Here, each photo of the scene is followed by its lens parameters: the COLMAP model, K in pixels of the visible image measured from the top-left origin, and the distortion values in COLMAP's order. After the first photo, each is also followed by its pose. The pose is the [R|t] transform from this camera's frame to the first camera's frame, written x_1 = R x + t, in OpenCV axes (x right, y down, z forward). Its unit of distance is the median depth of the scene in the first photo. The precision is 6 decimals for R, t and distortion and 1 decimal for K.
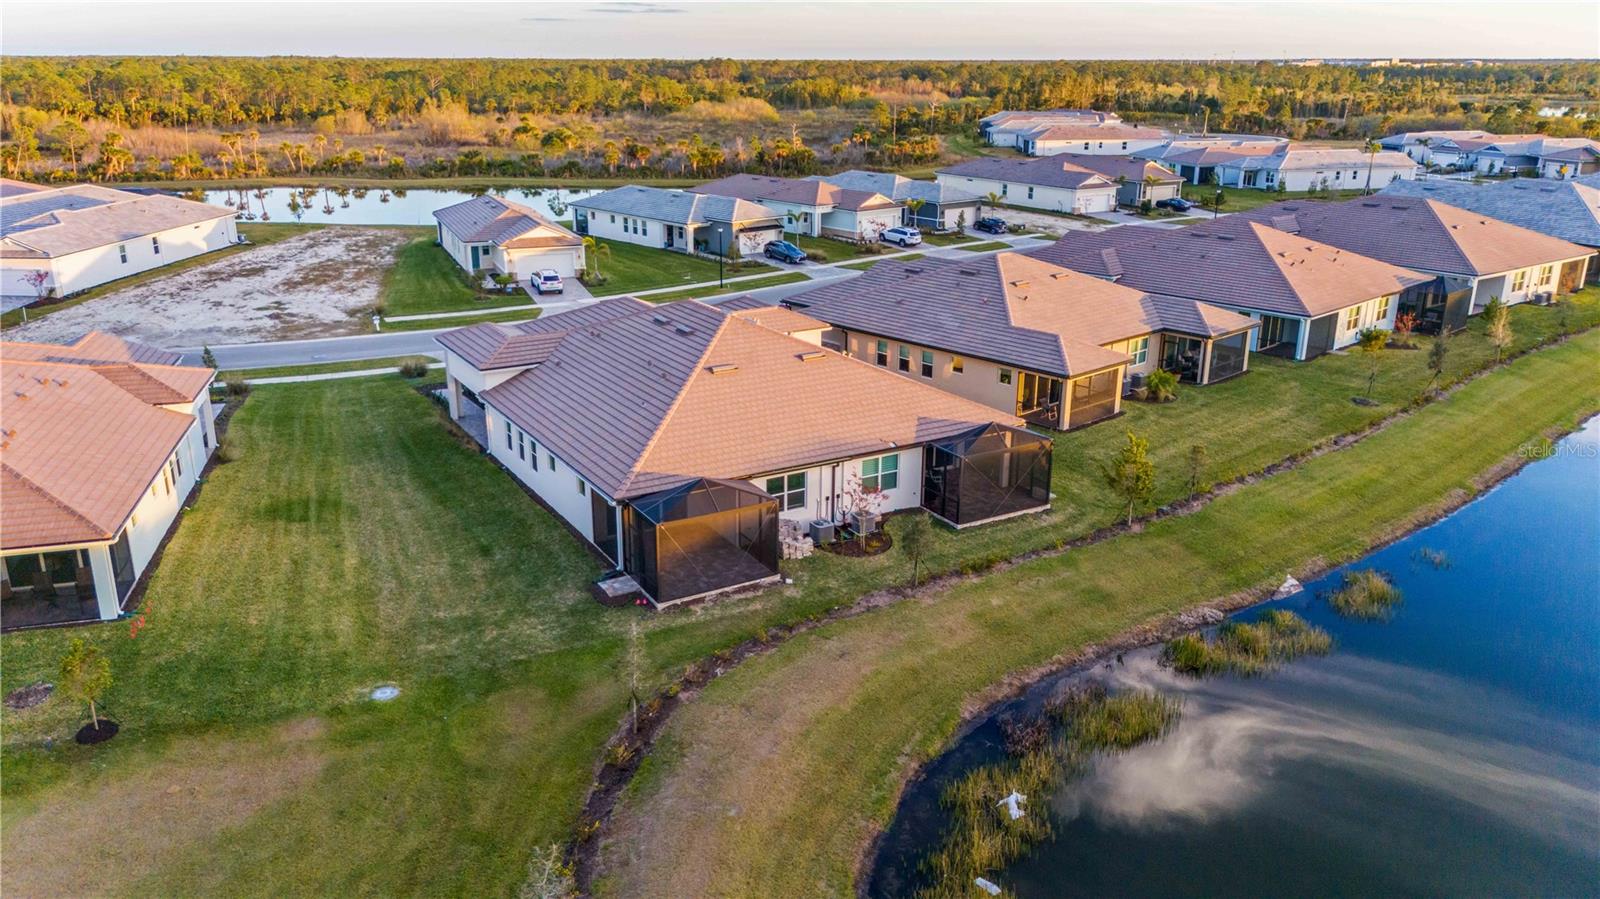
lens RADIAL K [[1184.0, 0, 799.5], [0, 1184.0, 426.6], [0, 0, 1]] dist [0.064906, -0.105514]
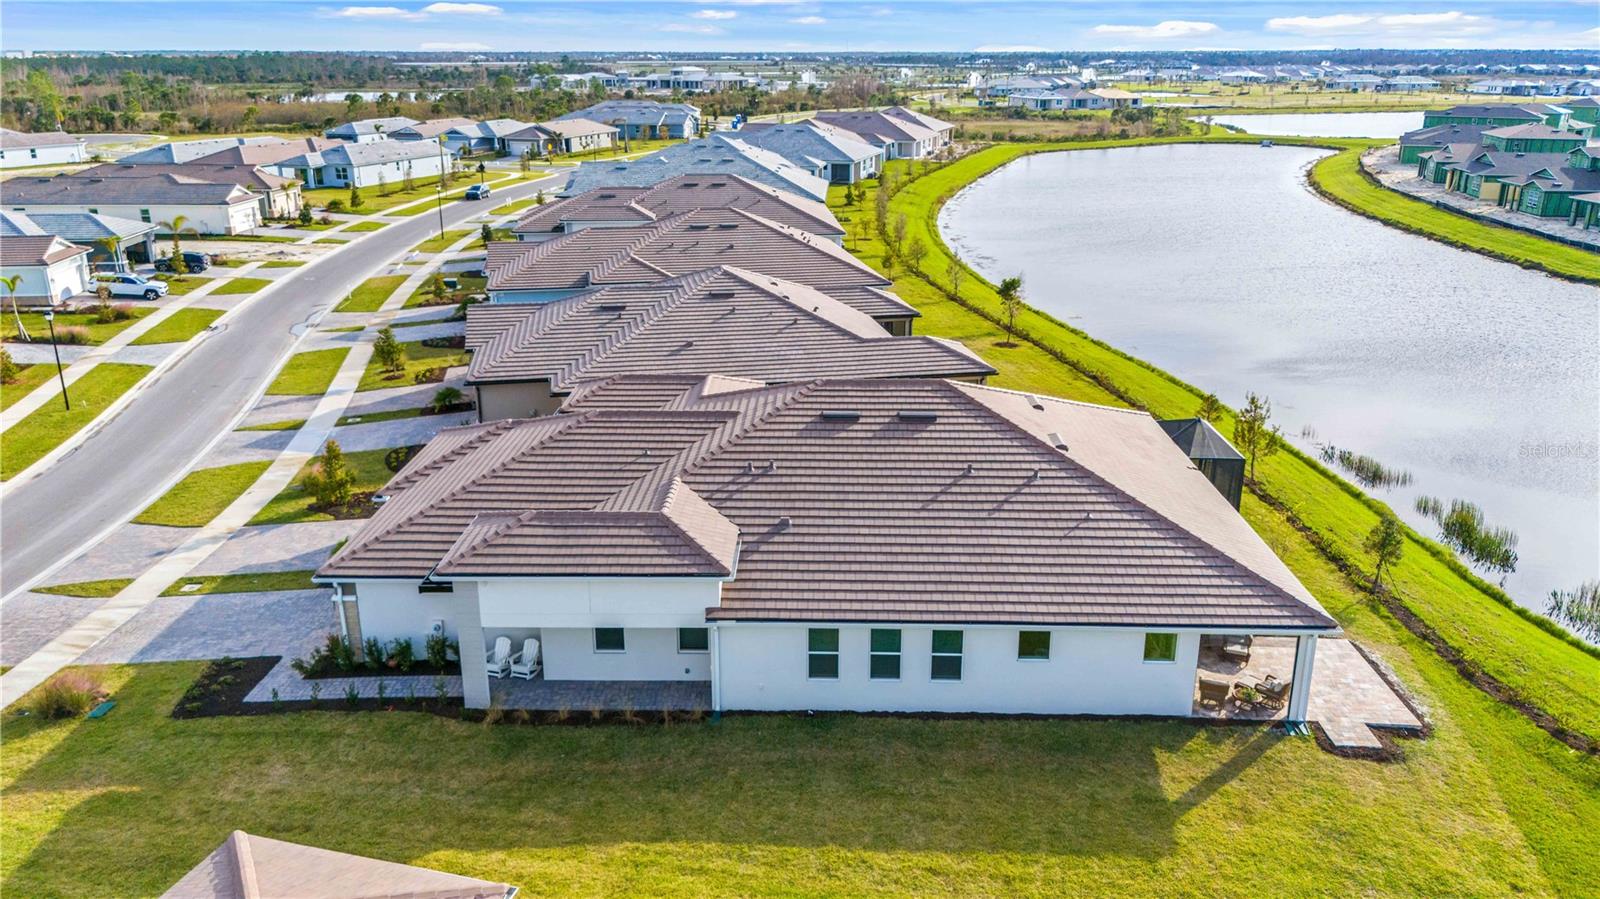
lens RADIAL K [[1181.7, 0, 807.9], [0, 1181.7, 418.9], [0, 0, 1]] dist [0.033691, 0.000020]
pose [[0.522946, -0.252063, 0.814243, -0.755919], [0.251991, 0.958293, 0.134816, -0.202894], [-0.814265, 0.134680, 0.564653, 0.712058]]
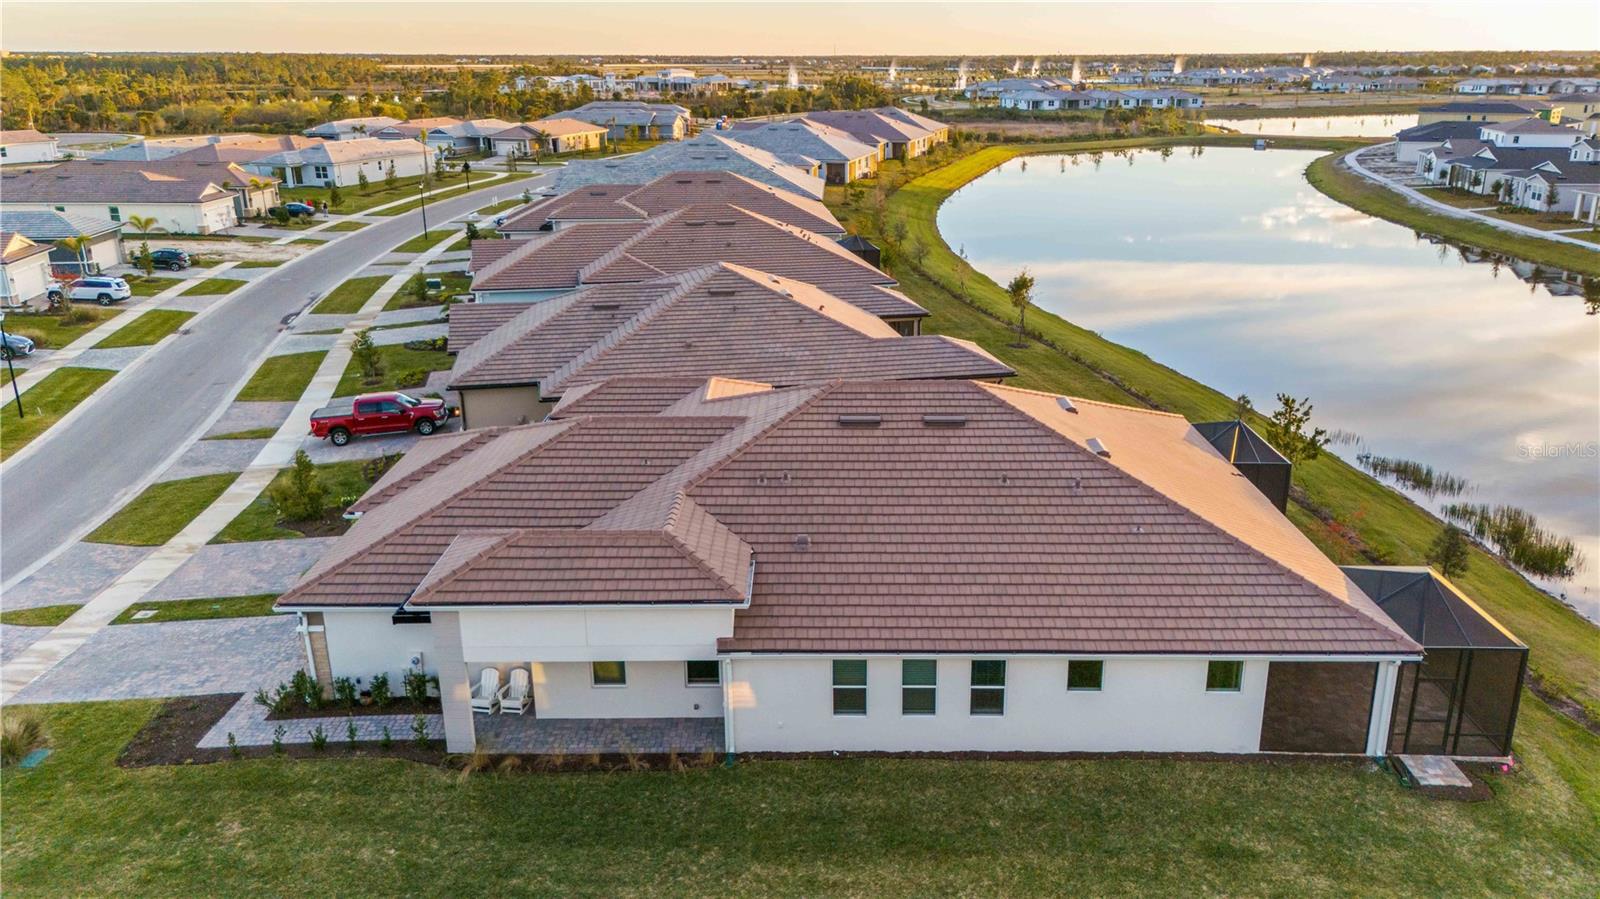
lens RADIAL K [[1171.3, 0, 817.9], [0, 1171.3, 452.3], [0, 0, 1]] dist [0.035756, -0.007003]
pose [[0.507534, -0.276168, 0.816174, -0.701392], [0.255876, 0.952819, 0.163289, -0.197535], [-0.822761, 0.125965, 0.554253, 0.767870]]
